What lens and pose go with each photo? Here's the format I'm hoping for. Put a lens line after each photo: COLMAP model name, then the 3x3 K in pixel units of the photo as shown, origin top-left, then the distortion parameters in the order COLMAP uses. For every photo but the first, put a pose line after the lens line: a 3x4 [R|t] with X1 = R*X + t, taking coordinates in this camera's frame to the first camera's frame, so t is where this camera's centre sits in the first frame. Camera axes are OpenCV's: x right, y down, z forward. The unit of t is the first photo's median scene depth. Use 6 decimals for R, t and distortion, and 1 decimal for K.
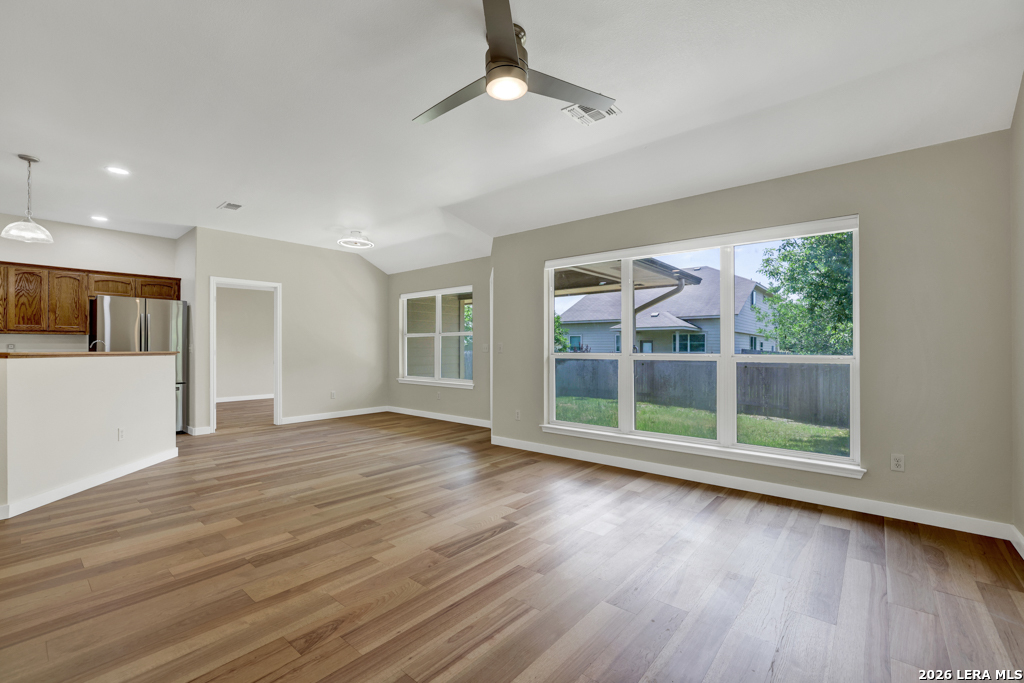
lens RADIAL K [[447.6, 0, 505.2], [0, 447.6, 342.4], [0, 0, 1]] dist [-0.048186, 0.018678]
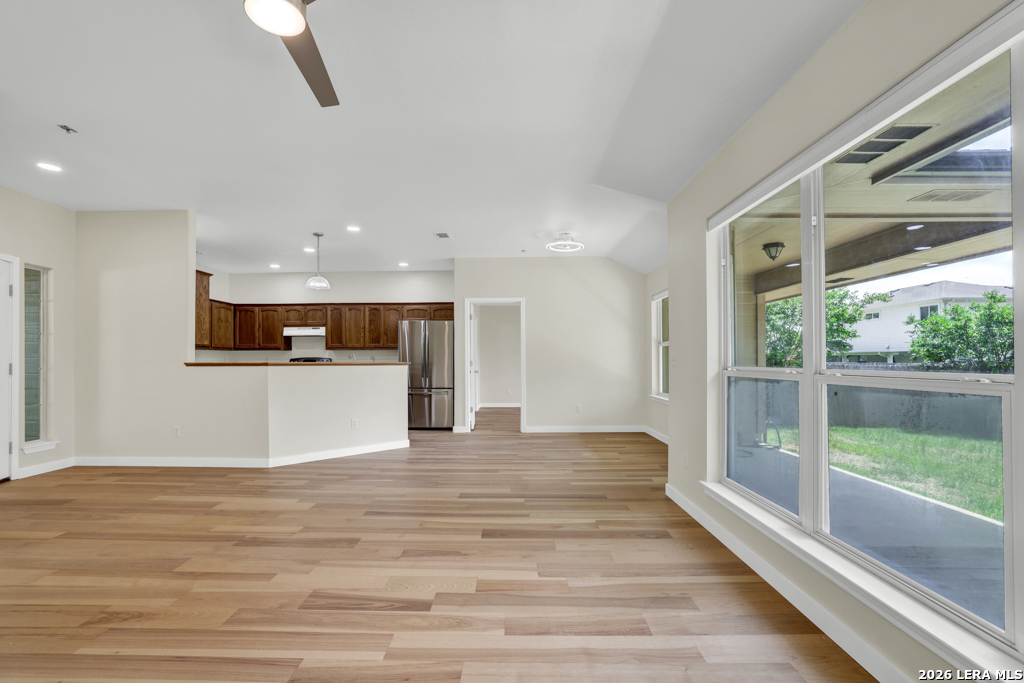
lens RADIAL K [[447.6, 0, 502.7], [0, 447.6, 358.6], [0, 0, 1]] dist [-0.048186, 0.018678]
pose [[0.635448, -0.000926, -0.772143, 0.368693], [0.009476, 0.999933, 0.006599, 0.004122], [0.772085, -0.011510, 0.635415, 0.374164]]
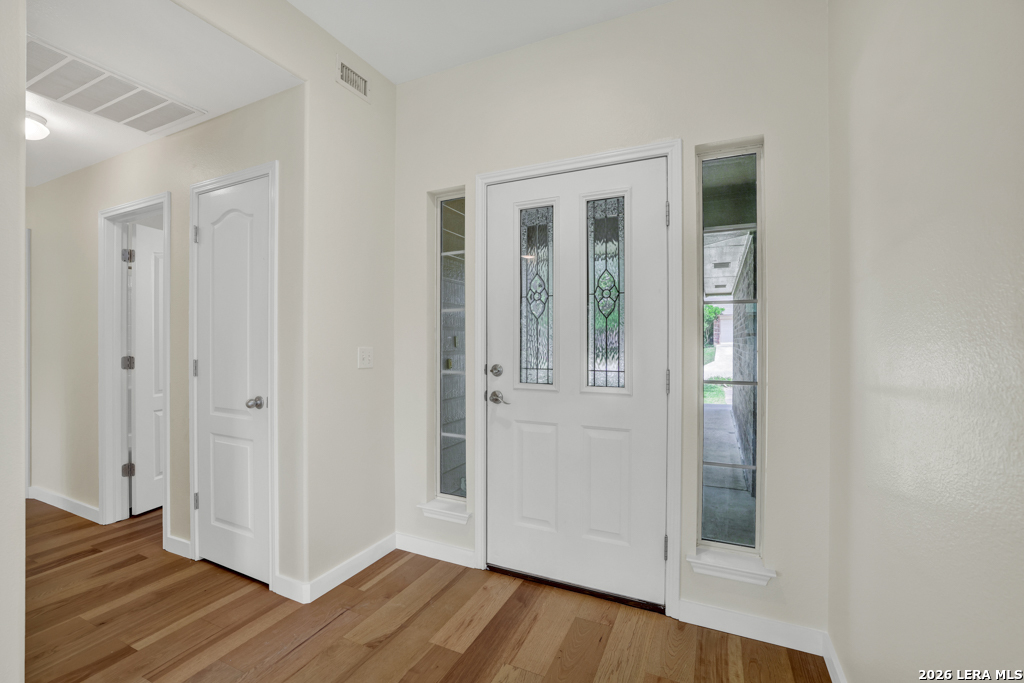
lens RADIAL K [[447.6, 0, 502.8], [0, 447.6, 342.5], [0, 0, 1]] dist [-0.048186, 0.018678]
pose [[-0.963651, 0.000195, -0.267164, -0.619968], [0.001451, 0.999989, -0.004501, -0.013118], [0.267160, -0.004725, -0.963641, 0.517694]]
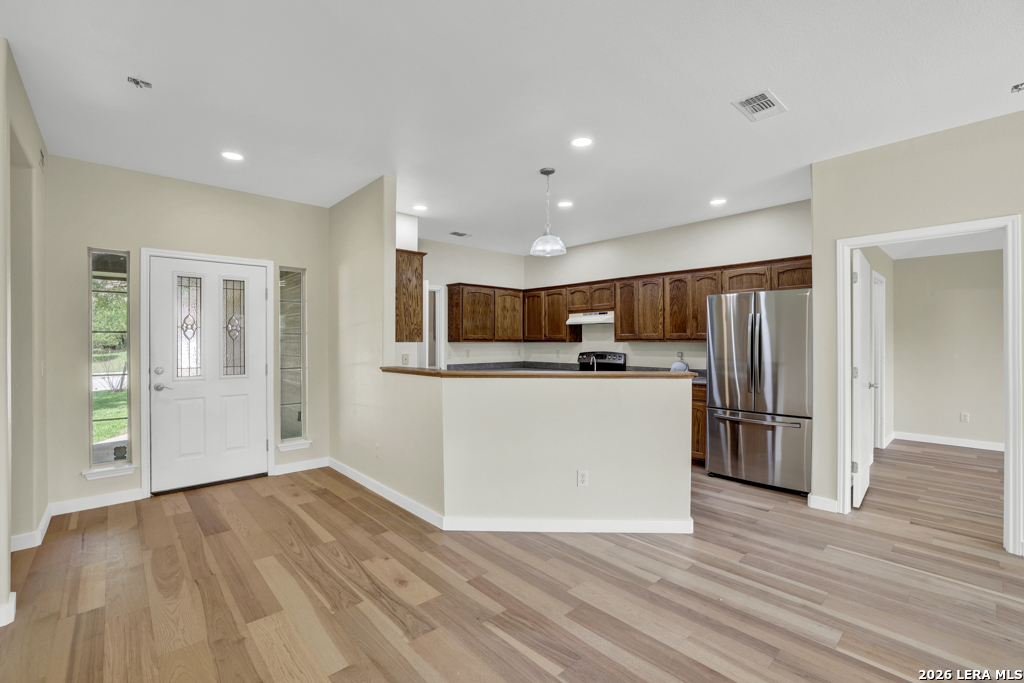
lens RADIAL K [[447.6, 0, 505.9], [0, 447.6, 338.8], [0, 0, 1]] dist [-0.048186, 0.018678]
pose [[-0.120984, -0.003409, -0.992649, -0.058862], [0.013835, 0.999891, -0.005120, -0.028648], [0.992558, -0.014353, -0.120924, 0.749692]]
